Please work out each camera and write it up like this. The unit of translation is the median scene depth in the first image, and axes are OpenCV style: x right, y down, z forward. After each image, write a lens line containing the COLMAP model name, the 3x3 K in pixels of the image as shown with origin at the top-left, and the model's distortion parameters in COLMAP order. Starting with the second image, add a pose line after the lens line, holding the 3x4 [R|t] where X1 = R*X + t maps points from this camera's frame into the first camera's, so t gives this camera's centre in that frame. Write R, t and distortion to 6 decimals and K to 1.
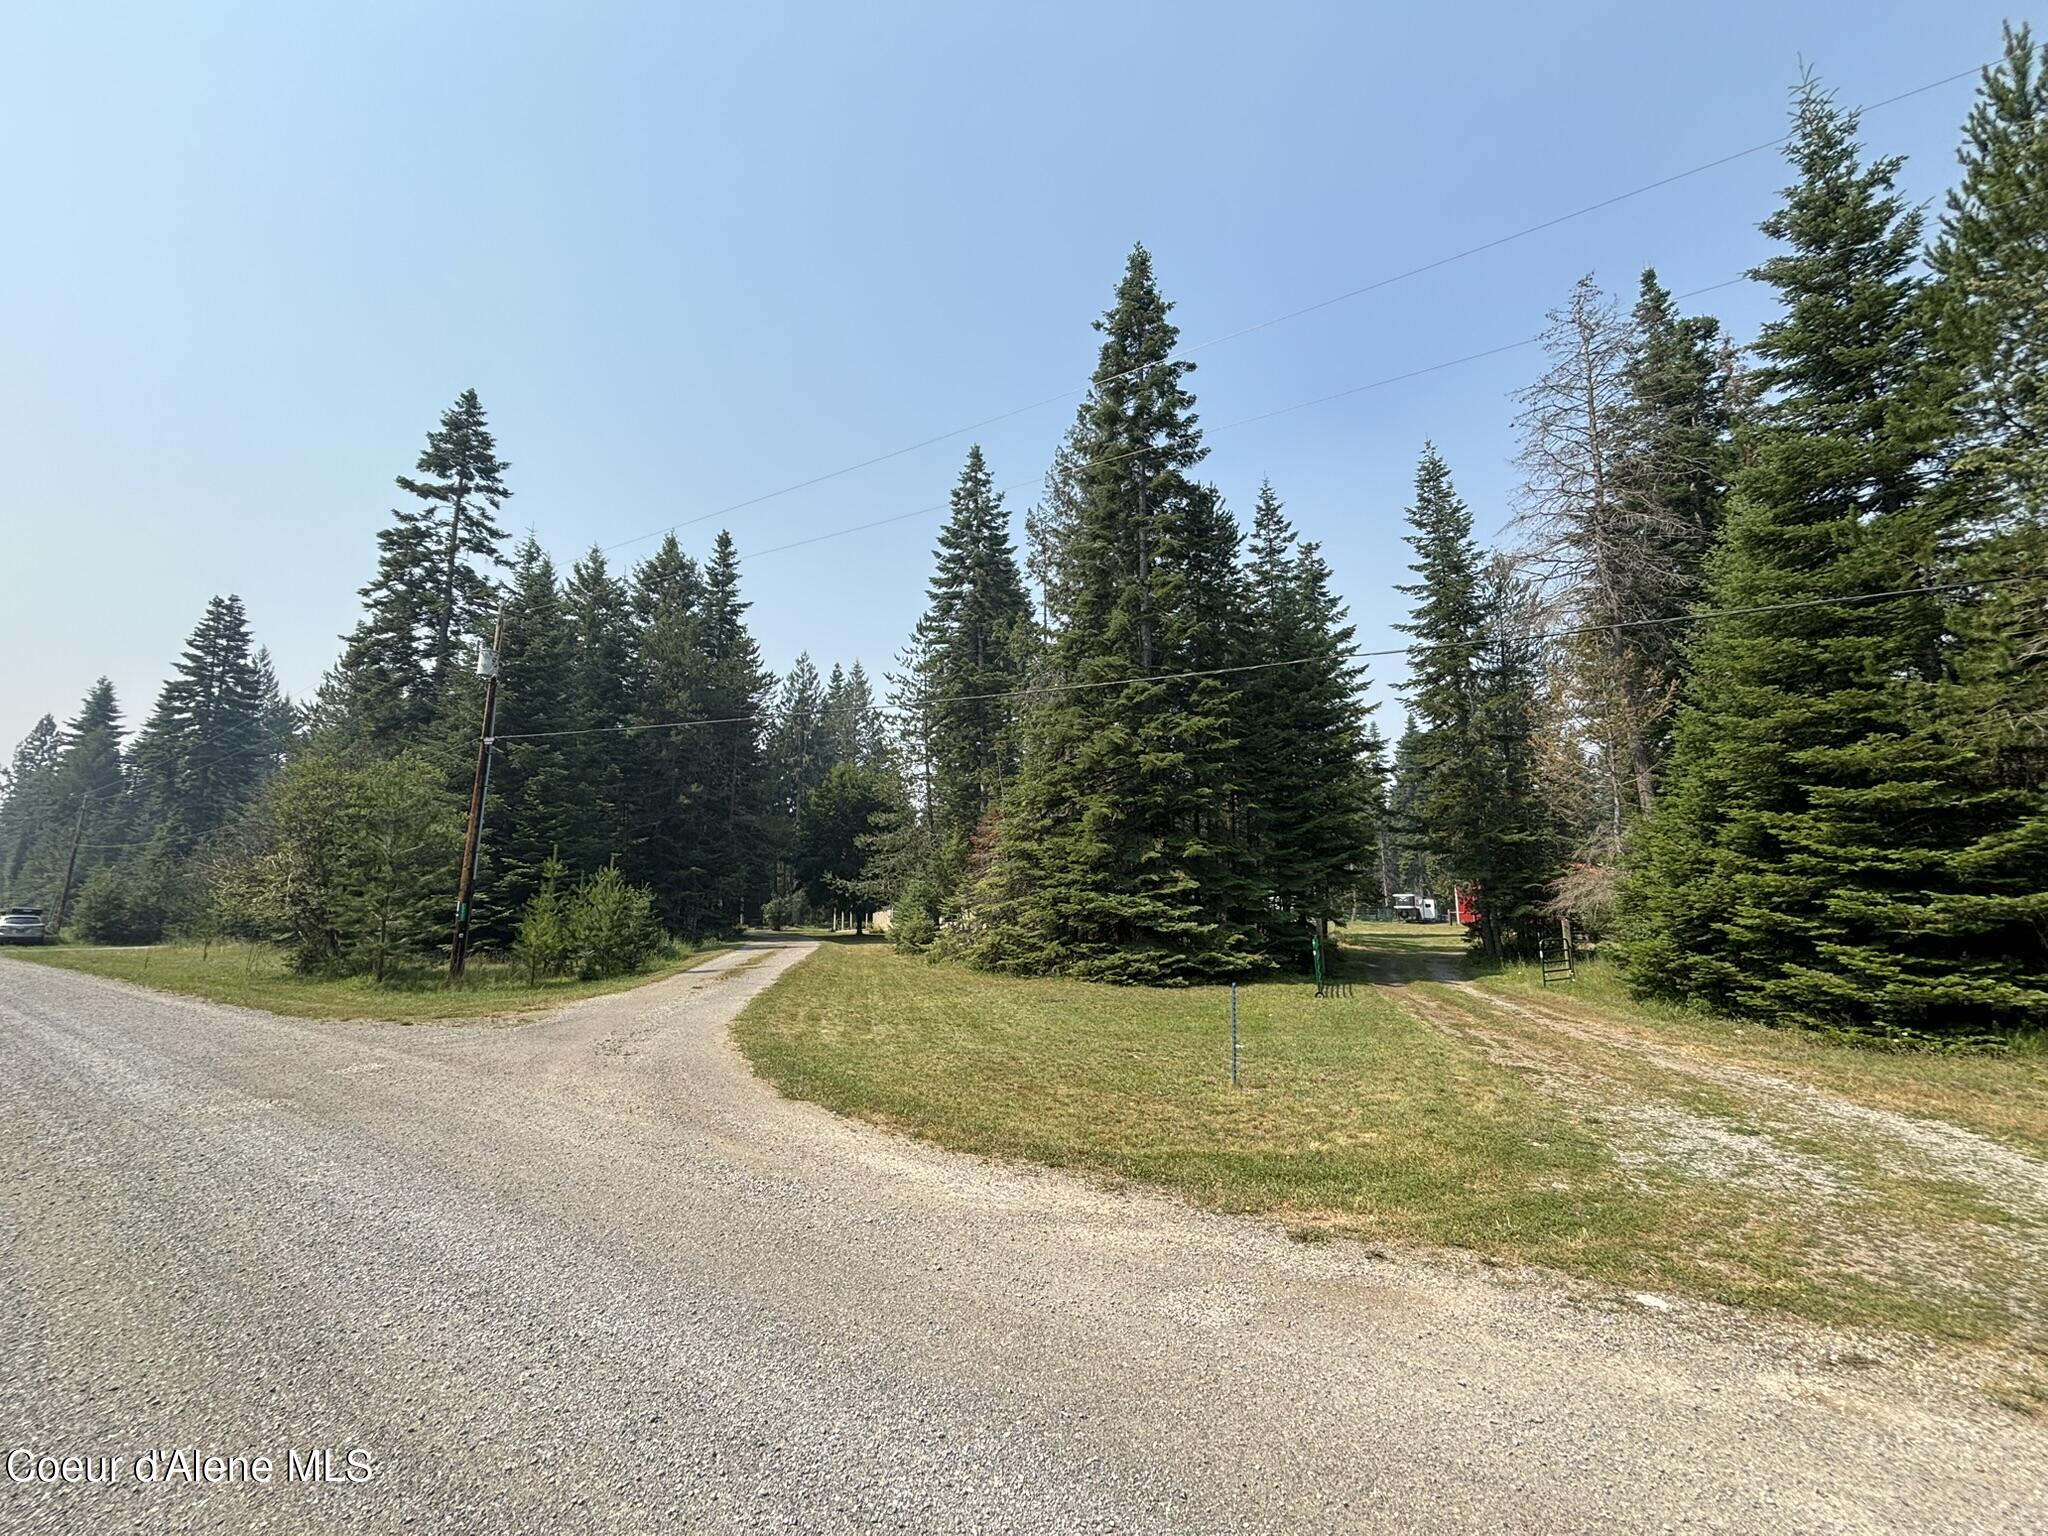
lens RADIAL K [[816.7, 0, 1024.0], [0, 816.7, 768.0], [0, 0, 1]] dist [-0.002228, -0.000216]
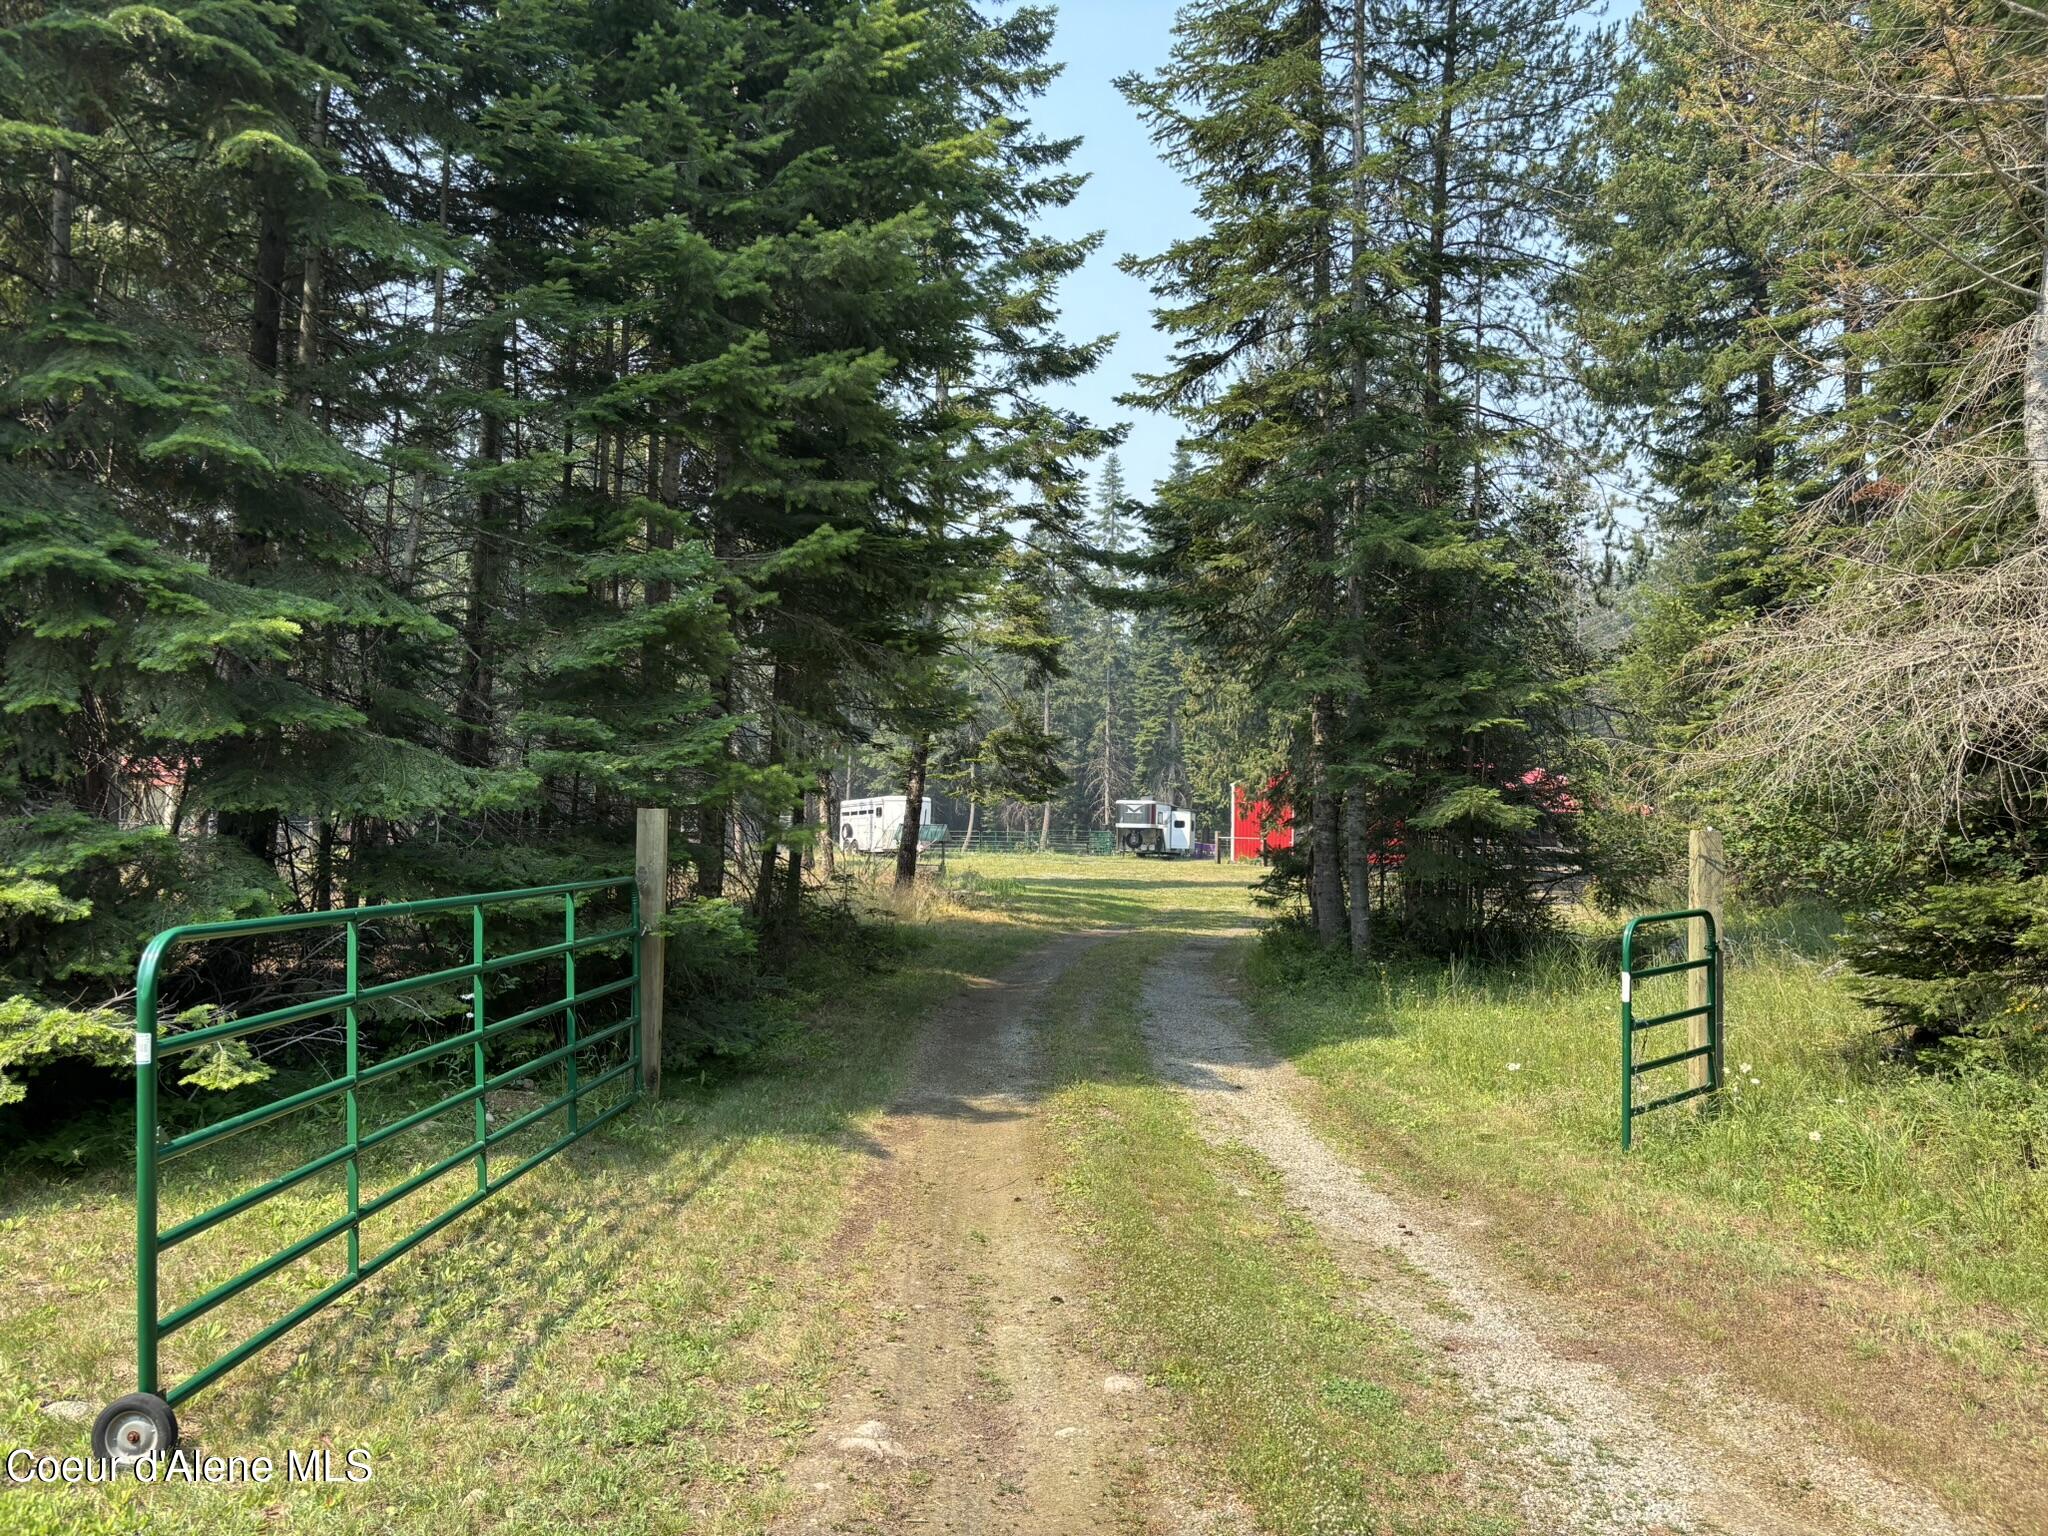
lens RADIAL K [[1554.1, 0, 1024.0], [0, 1554.1, 768.0], [0, 0, 1]] dist [0.020920, 0.002964]
pose [[0.938301, 0.027609, 0.344717, 0.139180], [-0.072150, 0.990501, 0.117057, 0.054897], [-0.338211, -0.134706, 0.931380, 0.272643]]
